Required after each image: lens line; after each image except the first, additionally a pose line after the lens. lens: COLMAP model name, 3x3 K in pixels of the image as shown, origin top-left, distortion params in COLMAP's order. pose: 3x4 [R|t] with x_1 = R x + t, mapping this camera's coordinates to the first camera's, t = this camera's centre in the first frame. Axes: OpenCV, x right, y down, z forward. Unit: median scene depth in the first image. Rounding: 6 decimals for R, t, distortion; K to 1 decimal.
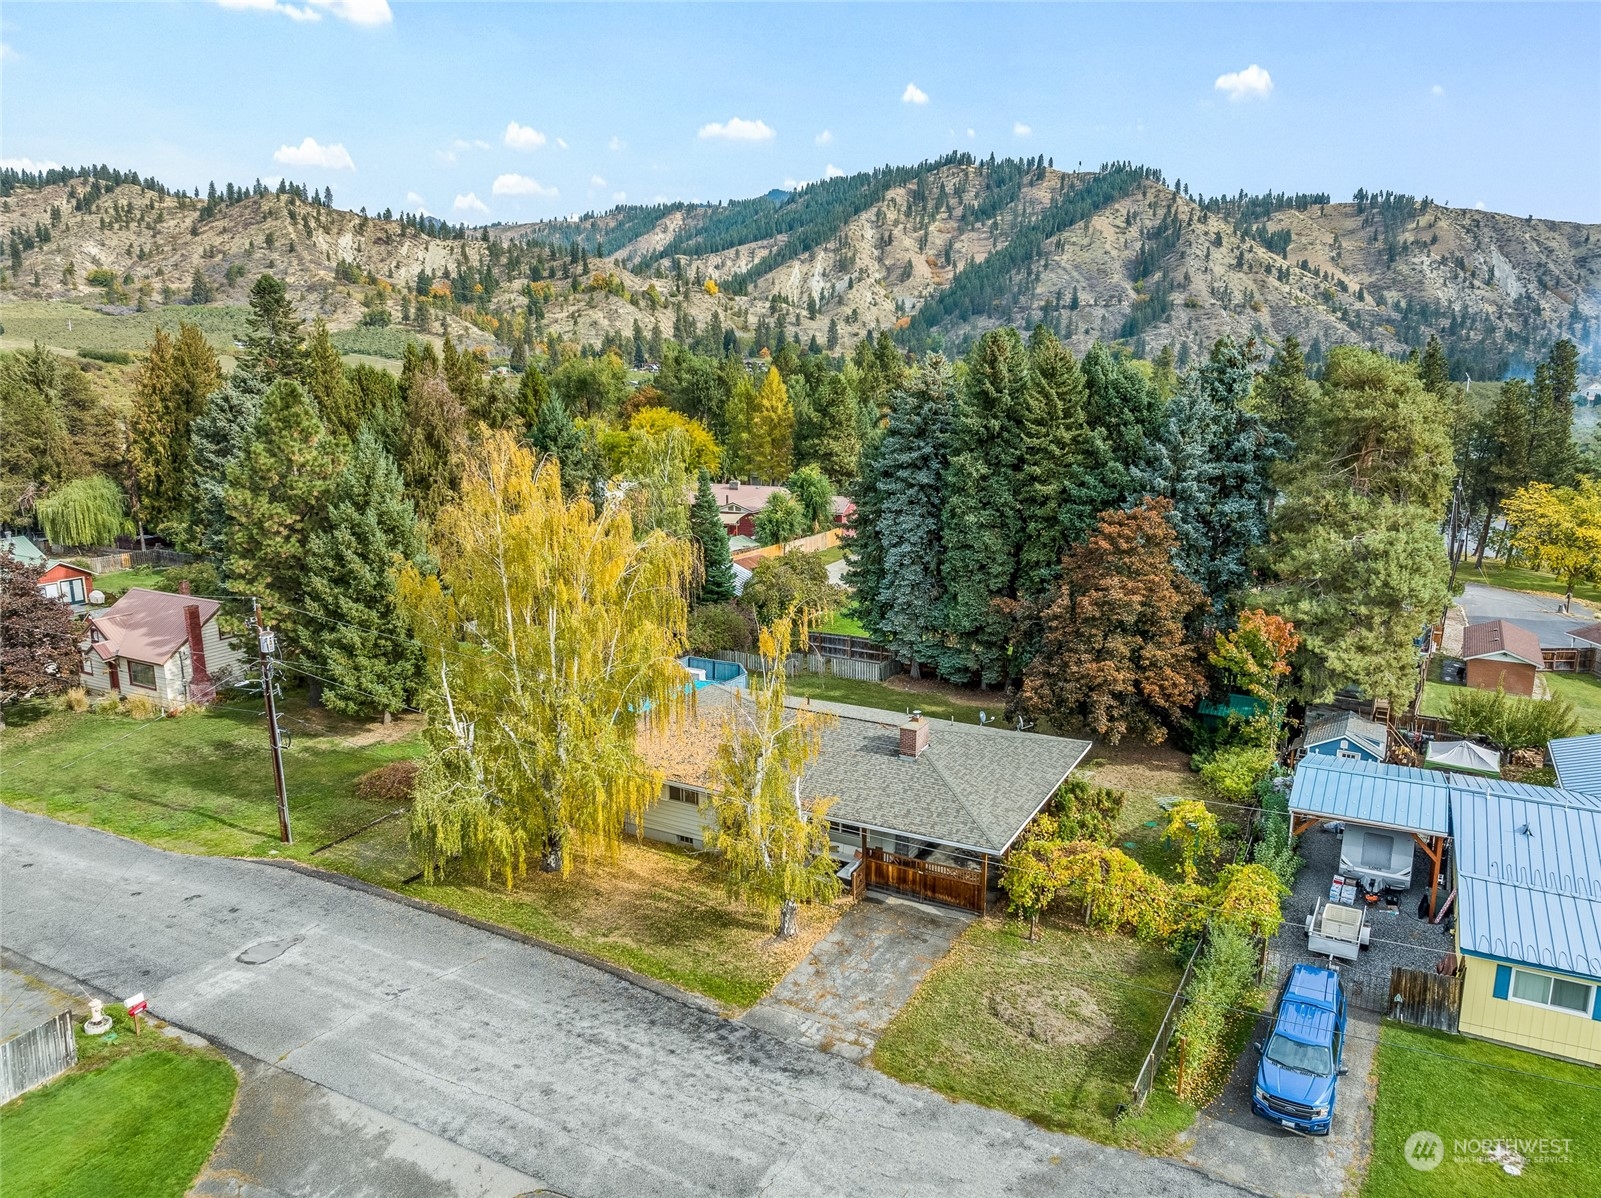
lens RADIAL K [[1124.6, 0, 802.3], [0, 1124.6, 598.3], [0, 0, 1]] dist [-0.003089, -0.000489]
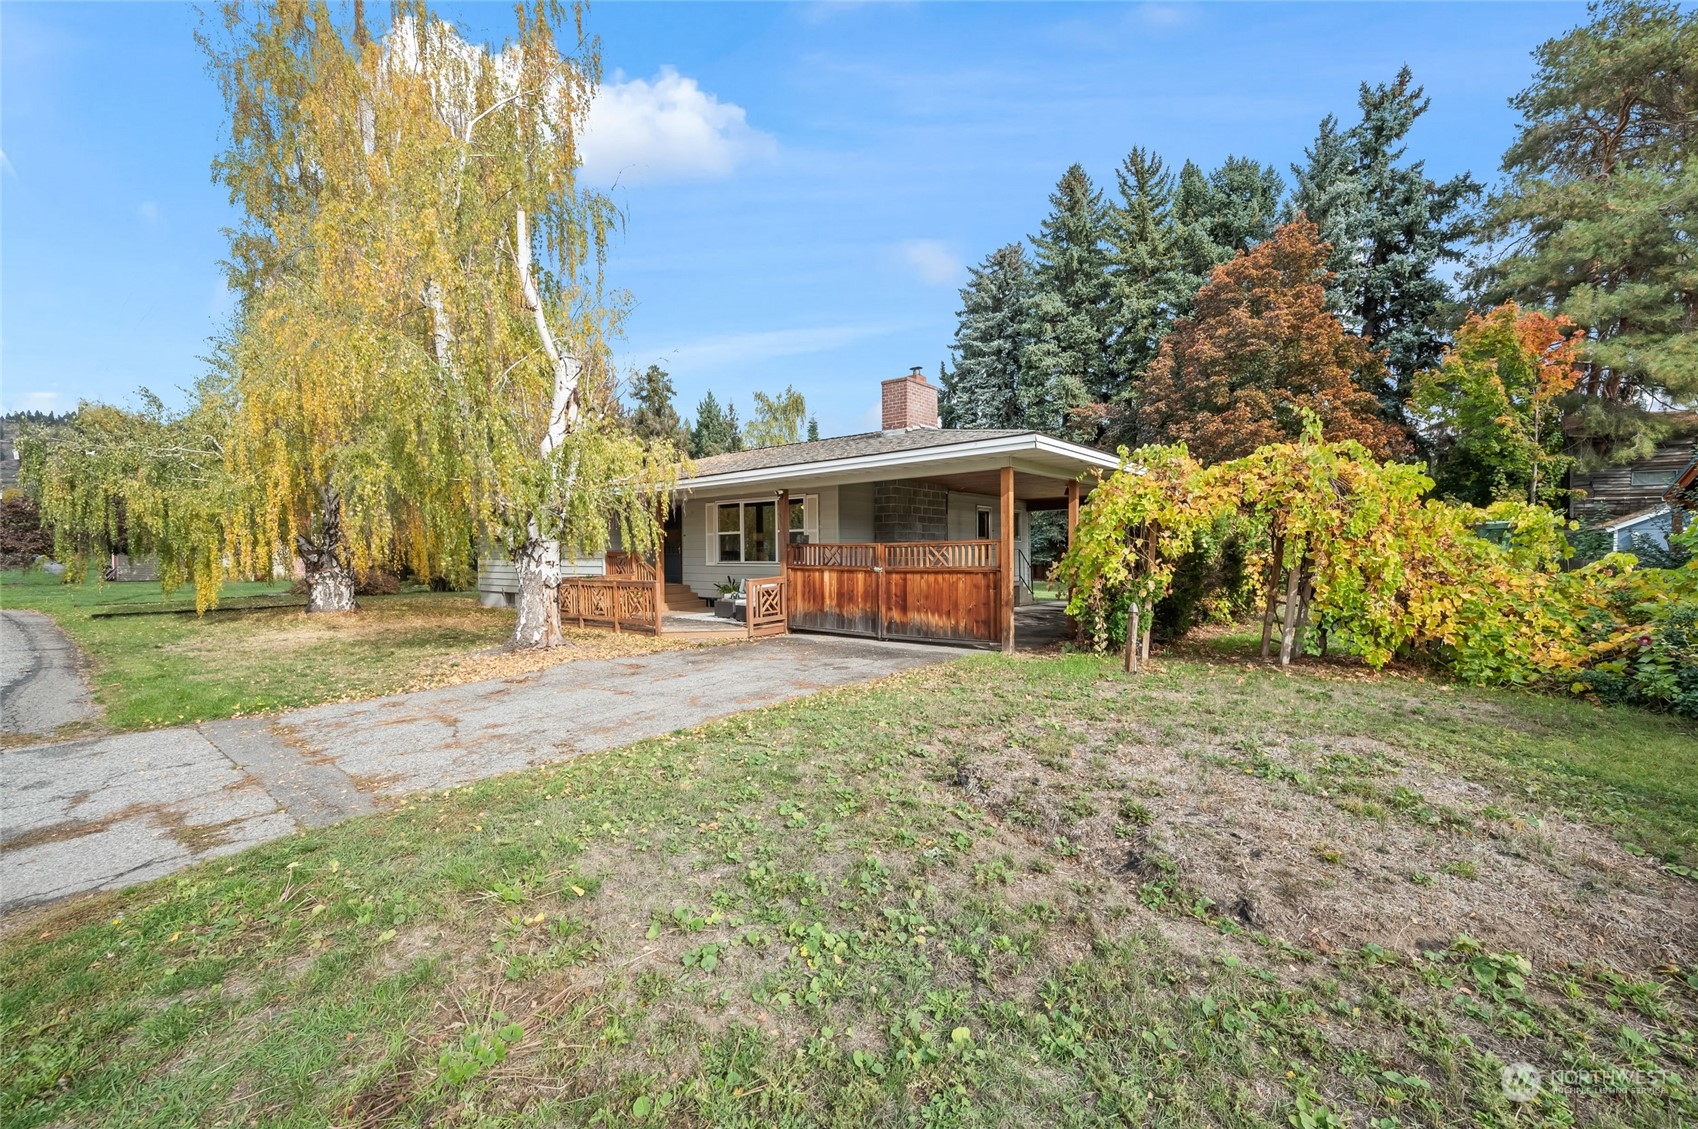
lens RADIAL K [[673.3, 0, 855.9], [0, 673.3, 569.1], [0, 0, 1]] dist [0.003177, 0.000837]
pose [[0.983227, 0.016128, -0.181672, 0.156109], [-0.050781, 0.980904, -0.187746, 0.315738], [0.175175, 0.193822, 0.965270, 0.767393]]
